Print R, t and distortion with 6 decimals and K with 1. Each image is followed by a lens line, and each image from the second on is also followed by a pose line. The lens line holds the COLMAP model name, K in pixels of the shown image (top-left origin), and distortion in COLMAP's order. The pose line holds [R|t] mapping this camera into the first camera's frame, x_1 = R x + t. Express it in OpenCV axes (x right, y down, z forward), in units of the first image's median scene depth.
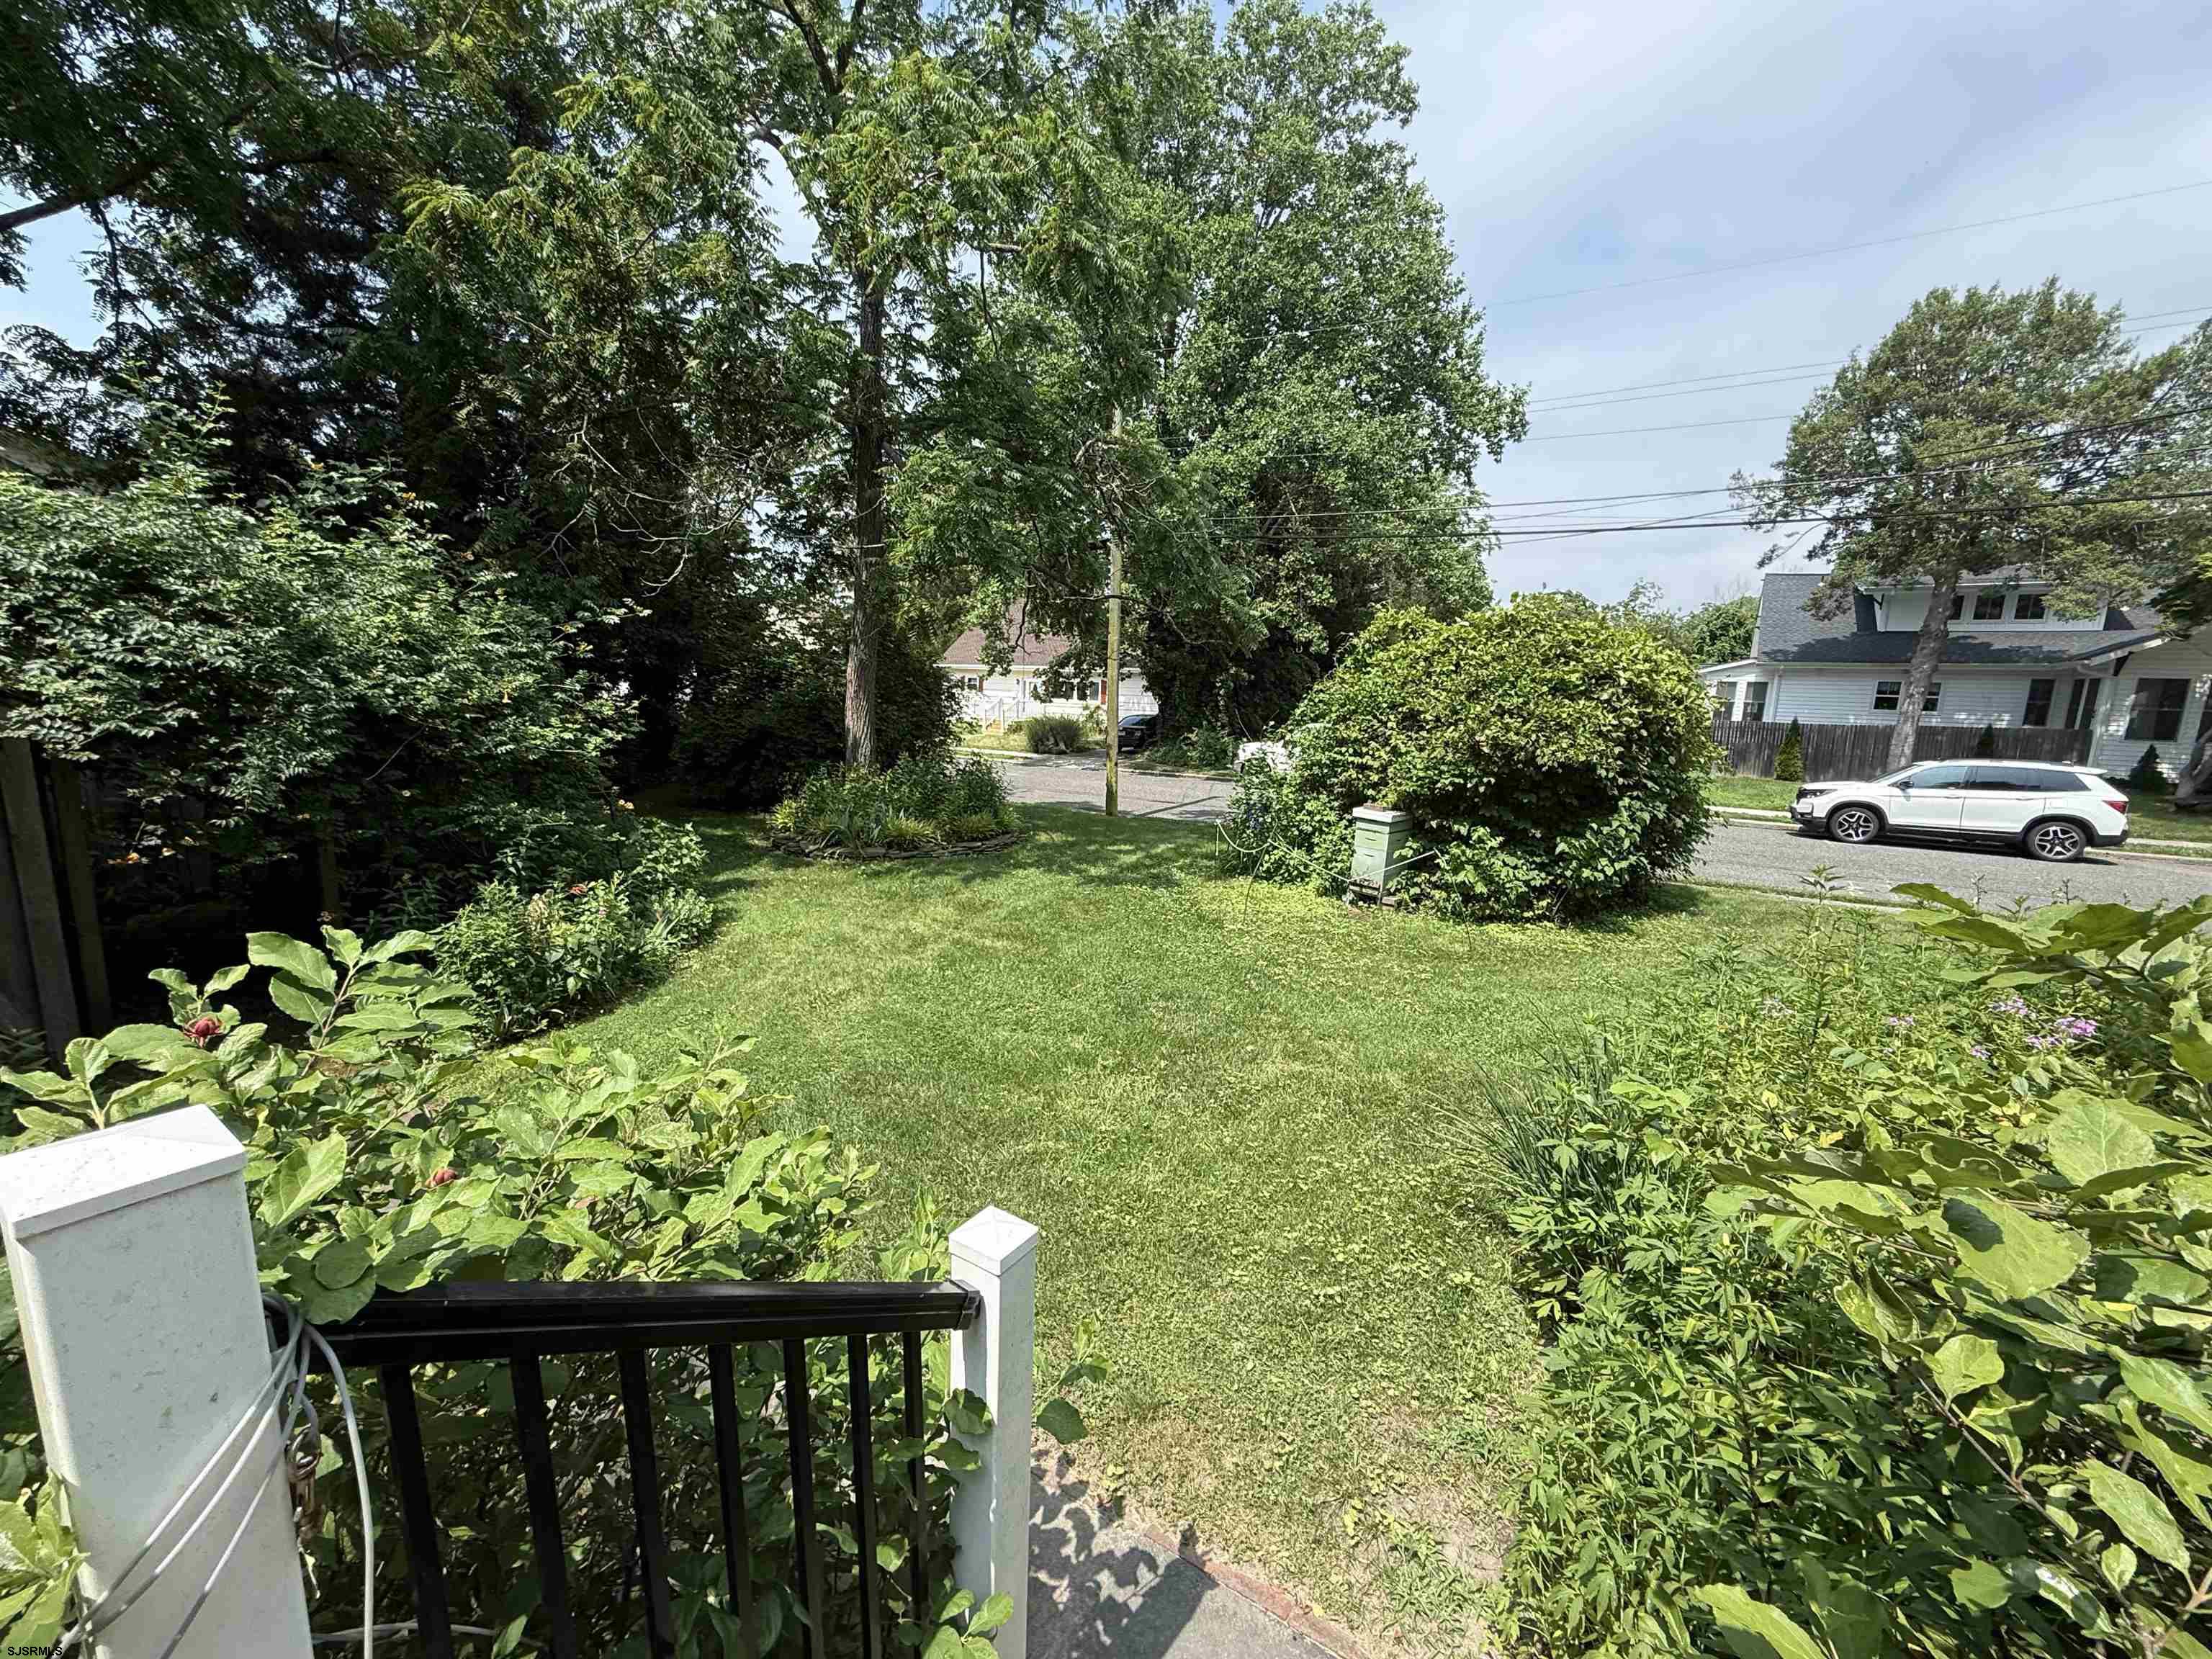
lens RADIAL K [[877.4, 0, 1098.1], [0, 877.4, 827.5], [0, 0, 1]] dist [-0.002214, 0.000251]
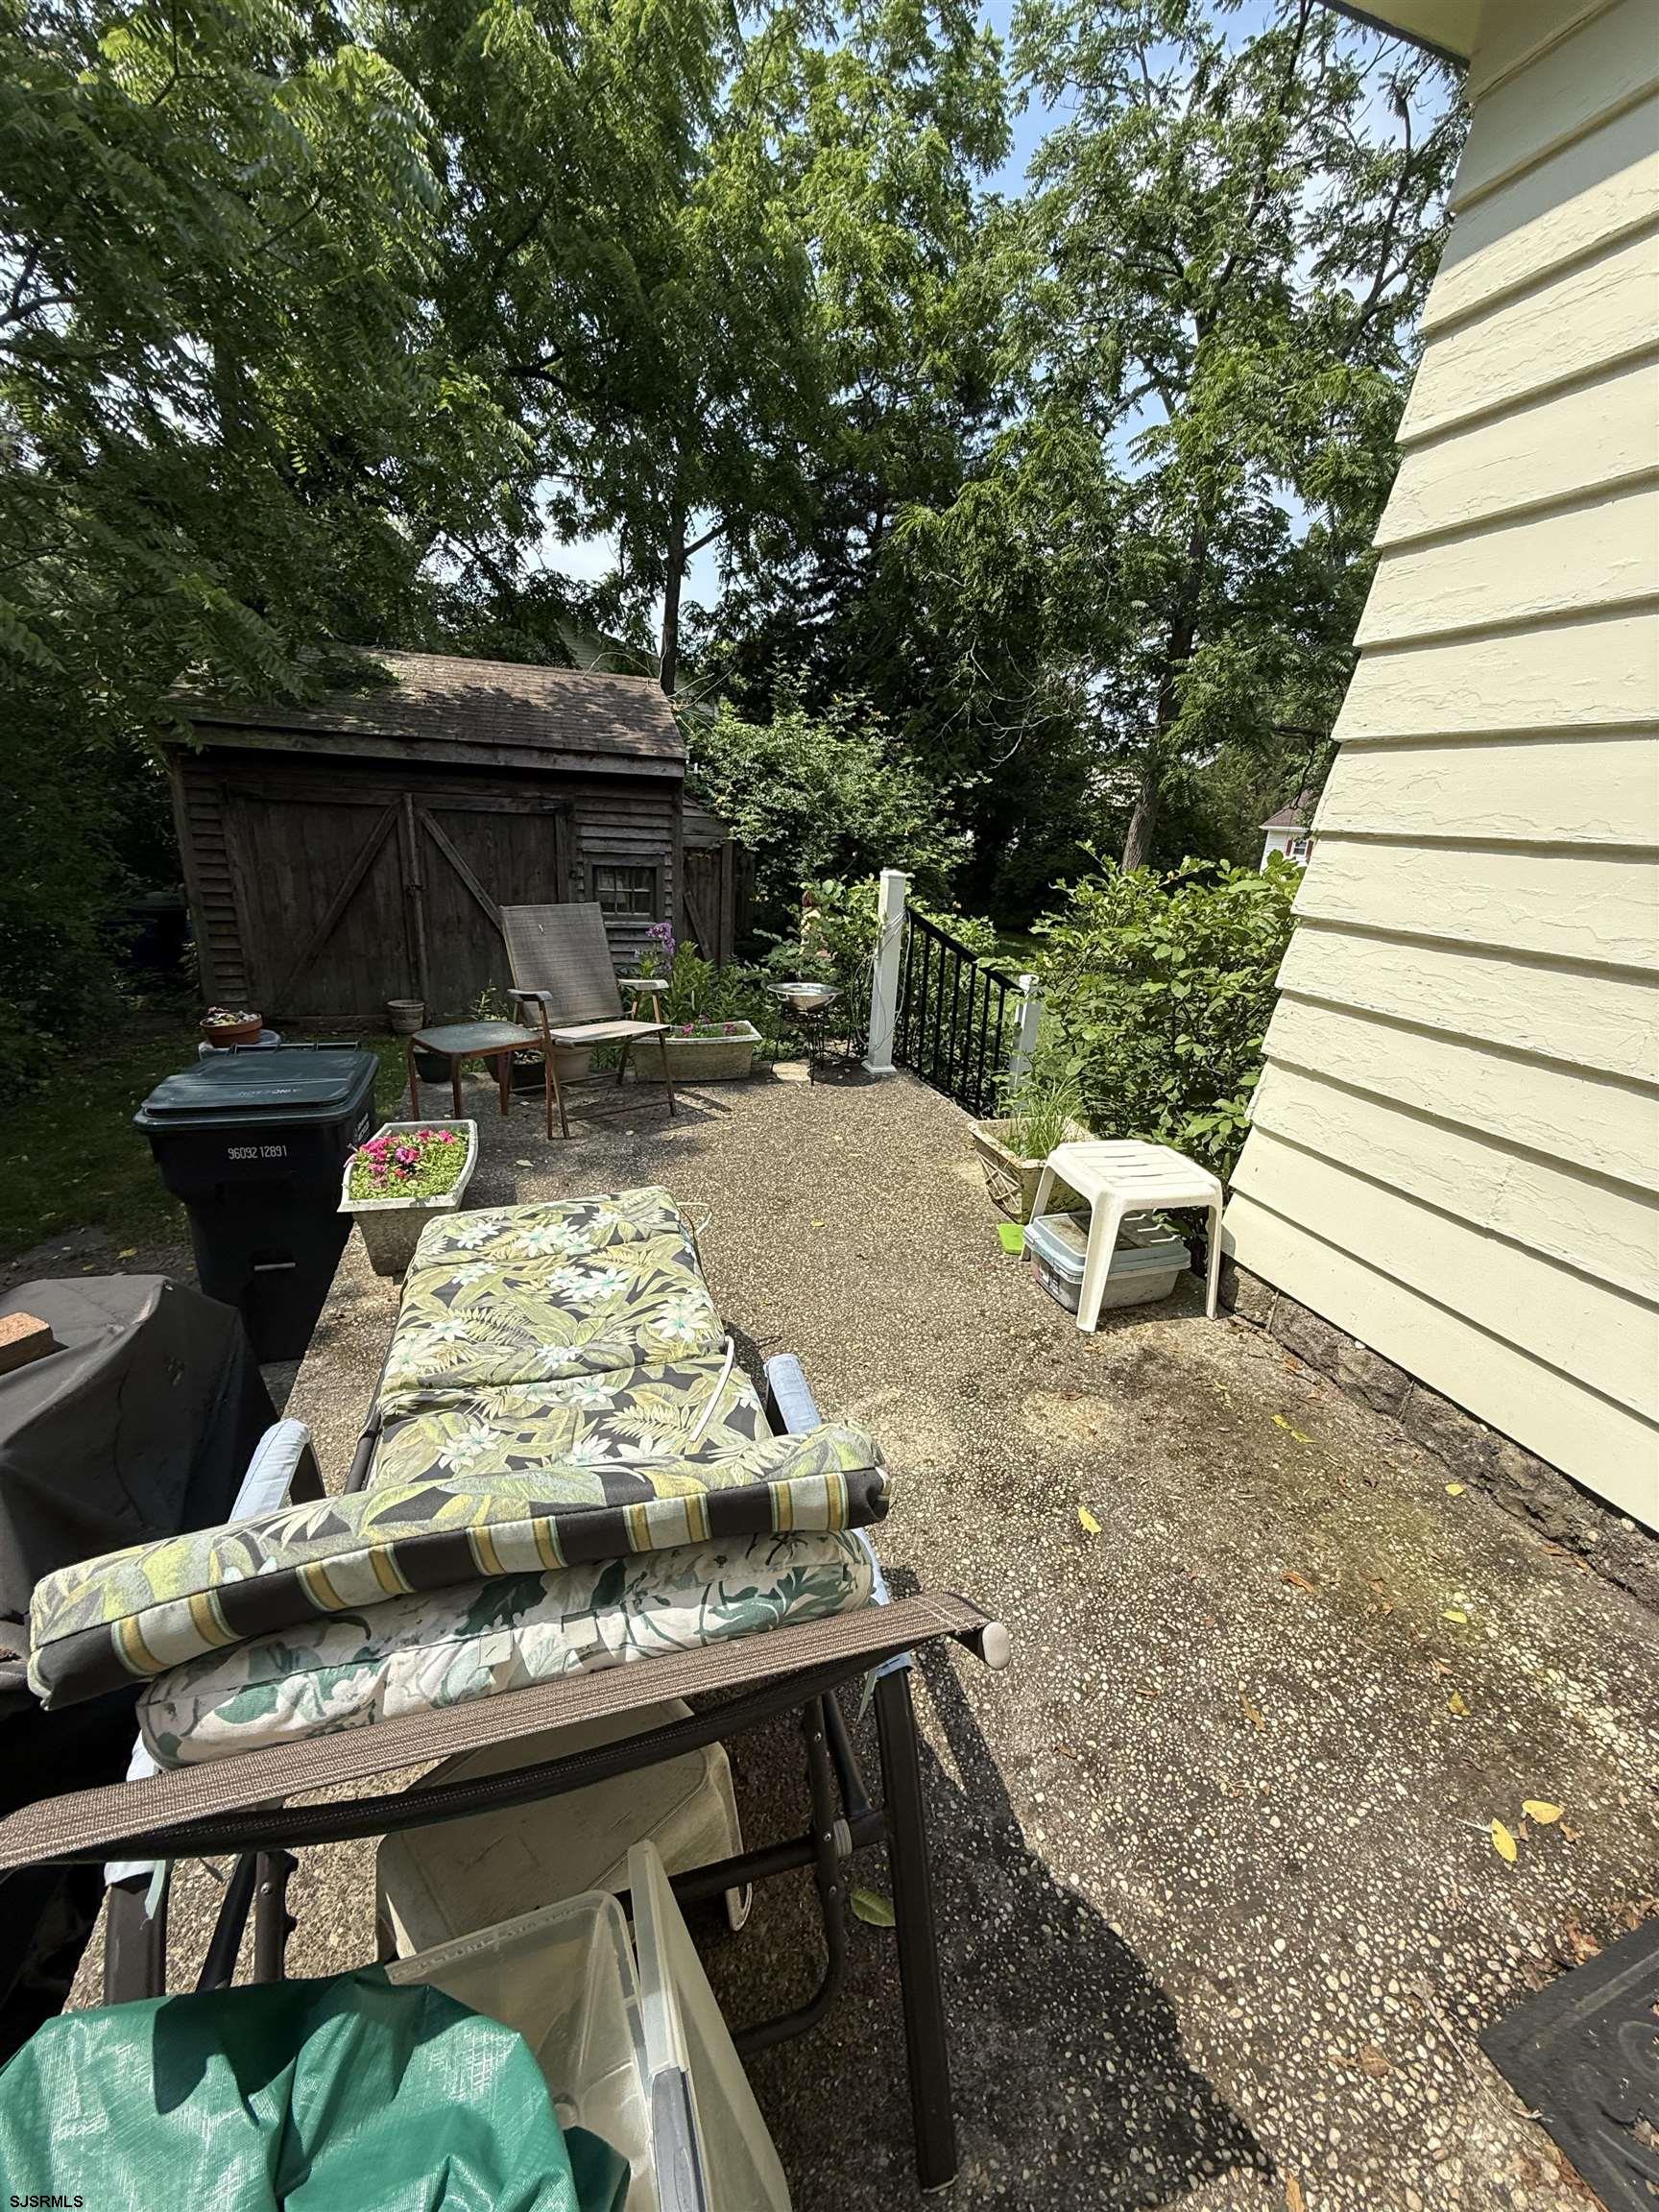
lens RADIAL K [[877.4, 0, 829.9], [0, 877.4, 1100.5], [0, 0, 1]] dist [-0.002214, 0.000251]
pose [[0.799322, 0.206815, -0.564191, 0.276311], [-0.135986, 0.976805, 0.165408, 0.097276], [0.585313, -0.055492, 0.808906, -0.492764]]
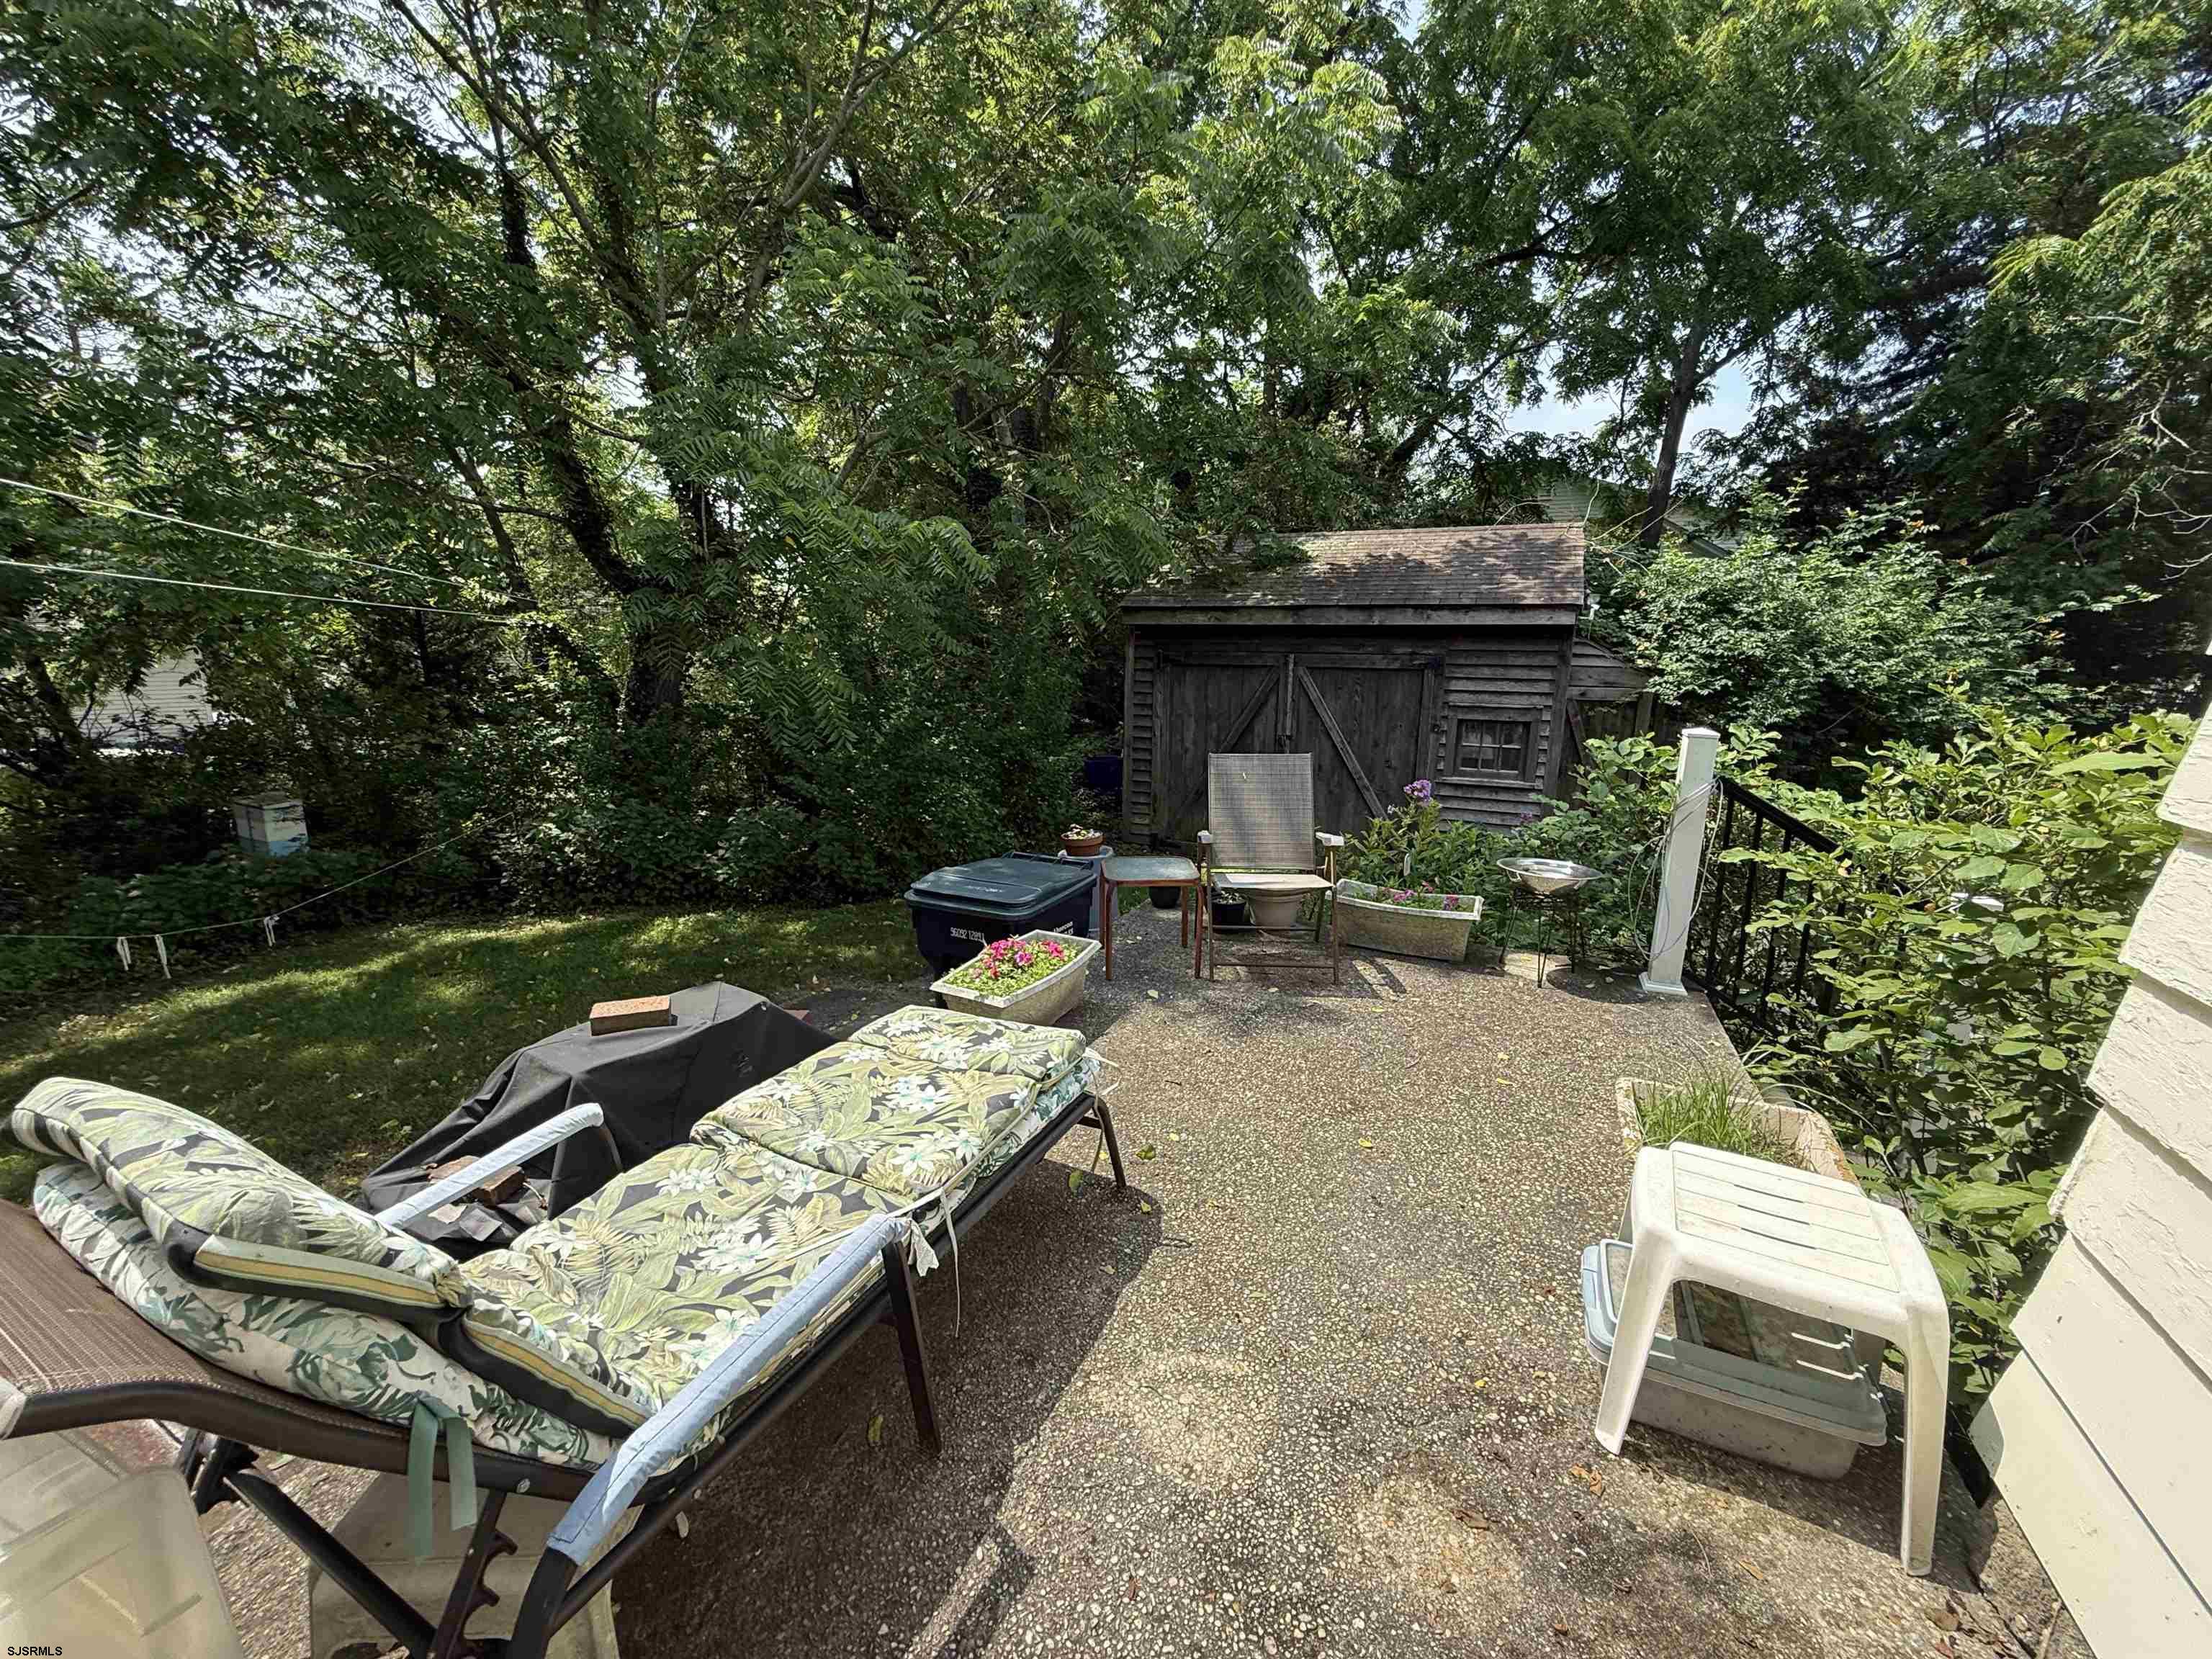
lens RADIAL K [[877.4, 0, 1098.1], [0, 877.4, 827.5], [0, 0, 1]] dist [-0.002214, 0.000251]
pose [[0.153815, 0.179202, -0.971714, 0.347589], [-0.171979, 0.973262, 0.152264, 0.068320], [0.973018, 0.143694, 0.180521, -0.332223]]
